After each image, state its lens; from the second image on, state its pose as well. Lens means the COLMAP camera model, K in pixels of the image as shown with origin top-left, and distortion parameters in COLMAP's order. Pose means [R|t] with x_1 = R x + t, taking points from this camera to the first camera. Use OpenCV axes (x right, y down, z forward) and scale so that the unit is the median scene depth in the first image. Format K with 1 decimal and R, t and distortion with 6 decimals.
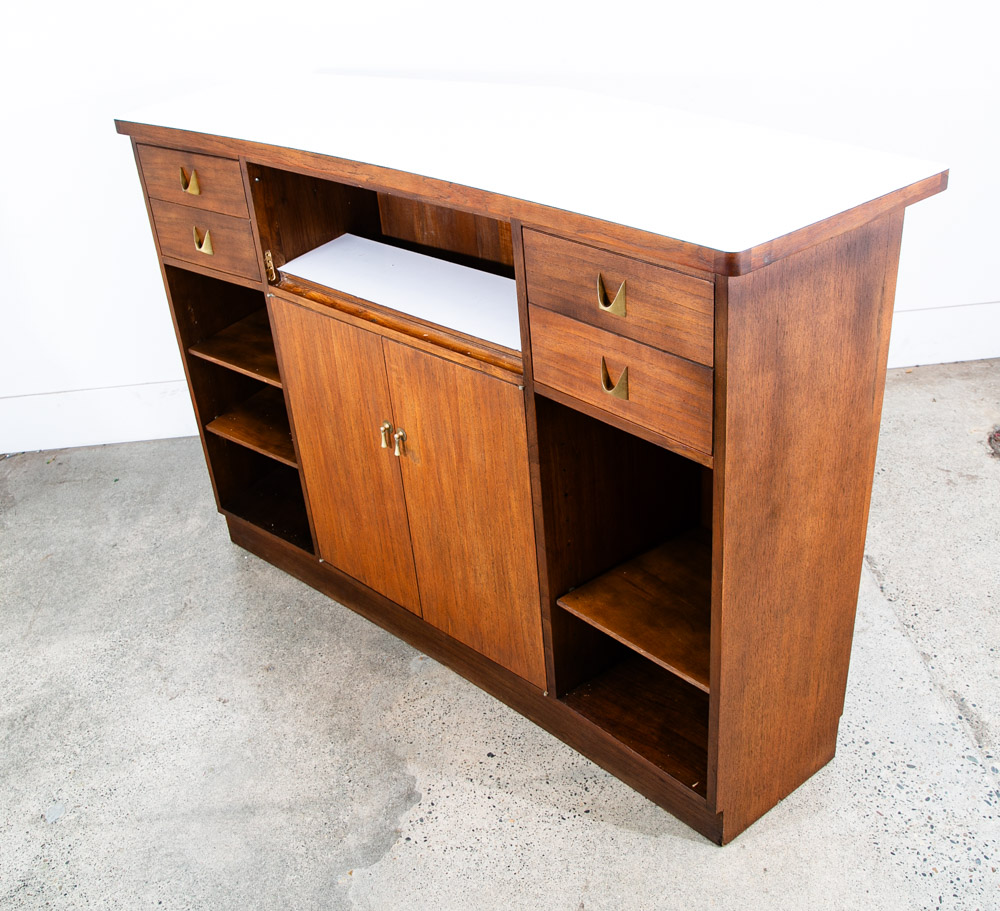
lens RADIAL K [[1057.9, 0, 500.6], [0, 1057.9, 393.2], [0, 0, 1]] dist [-0.093299, 0.066373]
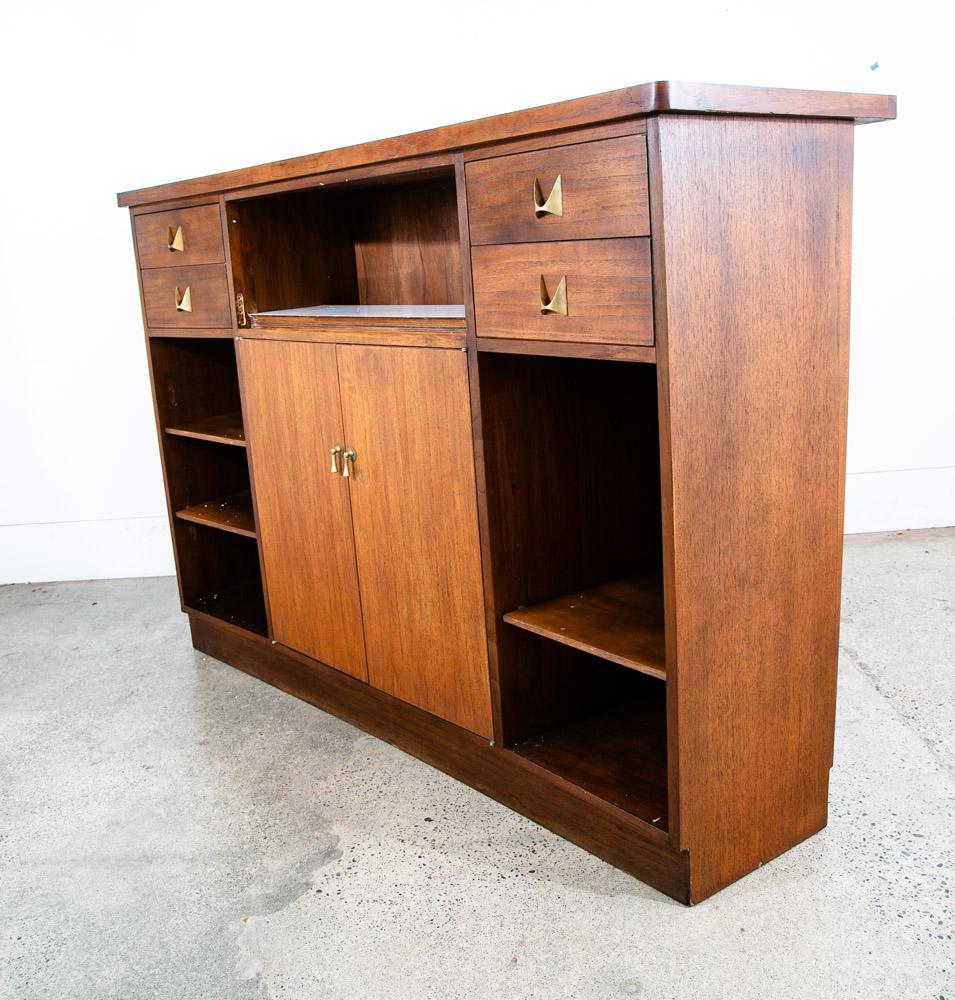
lens RADIAL K [[975.2, 0, 479.4], [0, 975.2, 457.7], [0, 0, 1]] dist [-0.110577, 0.067316]
pose [[0.998145, 0.025674, -0.055199, 0.071257], [-0.039358, 0.963893, -0.263367, 0.271060], [0.046444, 0.265051, 0.963115, 0.154650]]
